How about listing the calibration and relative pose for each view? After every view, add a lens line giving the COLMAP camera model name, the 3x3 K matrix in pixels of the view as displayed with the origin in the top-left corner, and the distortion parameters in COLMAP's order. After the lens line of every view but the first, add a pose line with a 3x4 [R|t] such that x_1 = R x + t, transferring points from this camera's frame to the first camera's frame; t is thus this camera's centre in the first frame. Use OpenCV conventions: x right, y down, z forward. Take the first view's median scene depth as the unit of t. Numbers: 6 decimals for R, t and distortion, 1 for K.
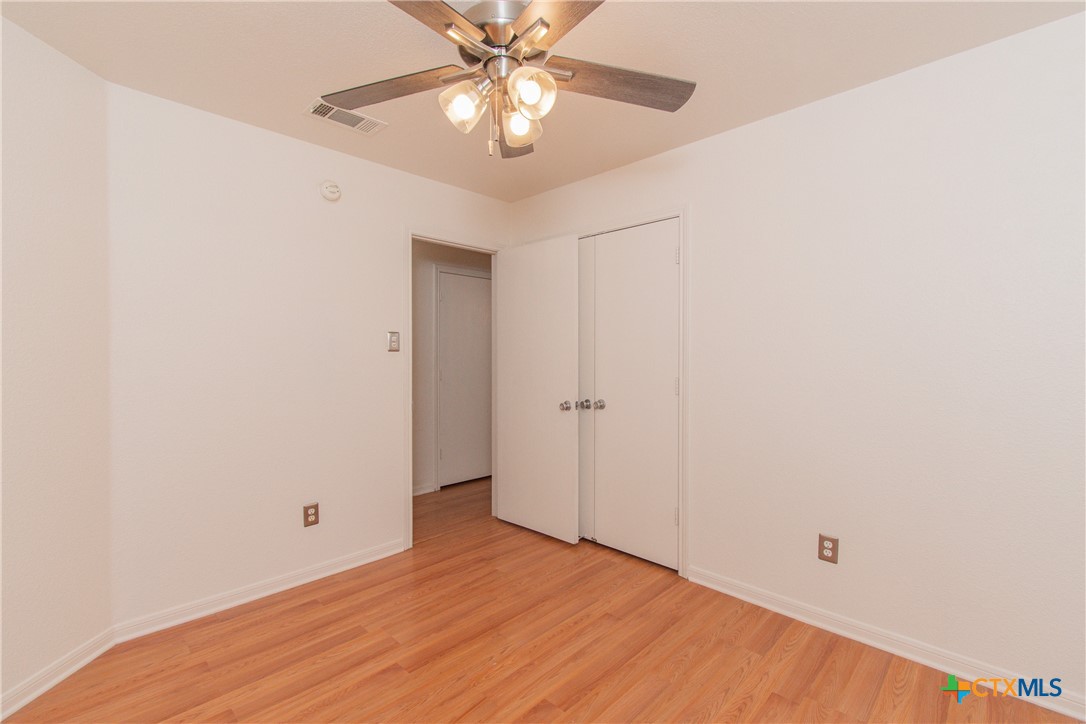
lens RADIAL K [[481.2, 0, 544.0], [0, 481.2, 356.1], [0, 0, 1]] dist [0.003176, -0.000275]
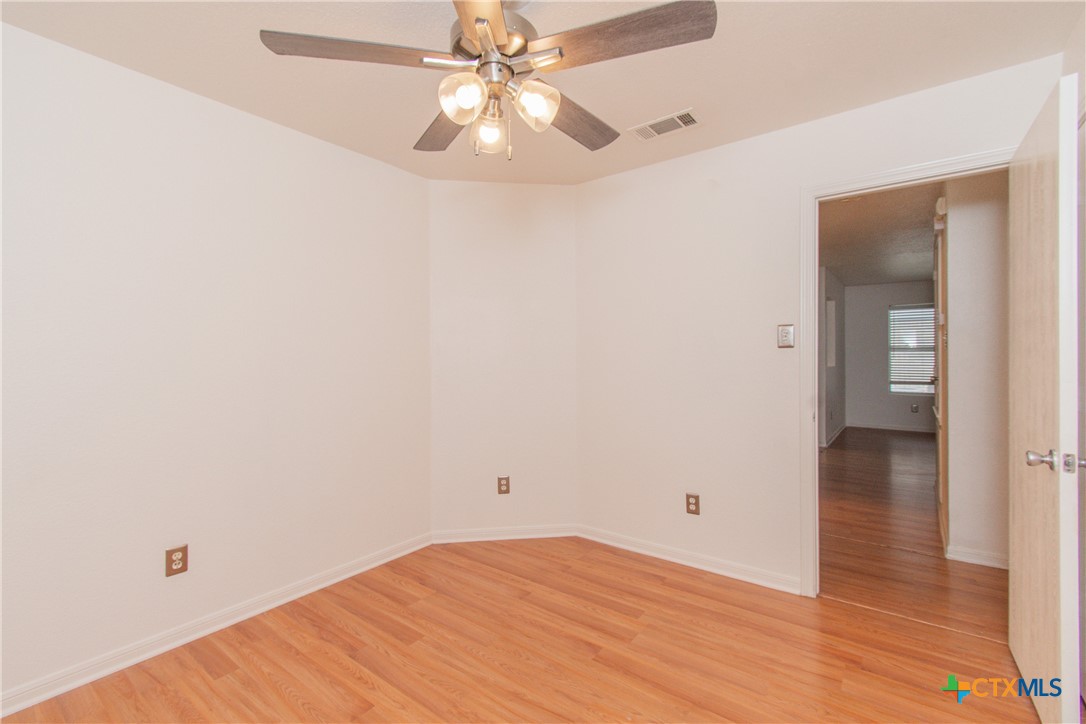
lens RADIAL K [[481.2, 0, 544.0], [0, 481.2, 356.1], [0, 0, 1]] dist [0.003176, -0.000275]
pose [[0.124391, 0.004160, -0.992225, 0.590626], [0.004248, 0.999980, 0.004725, -0.001144], [0.992224, -0.004803, 0.124371, 0.619511]]
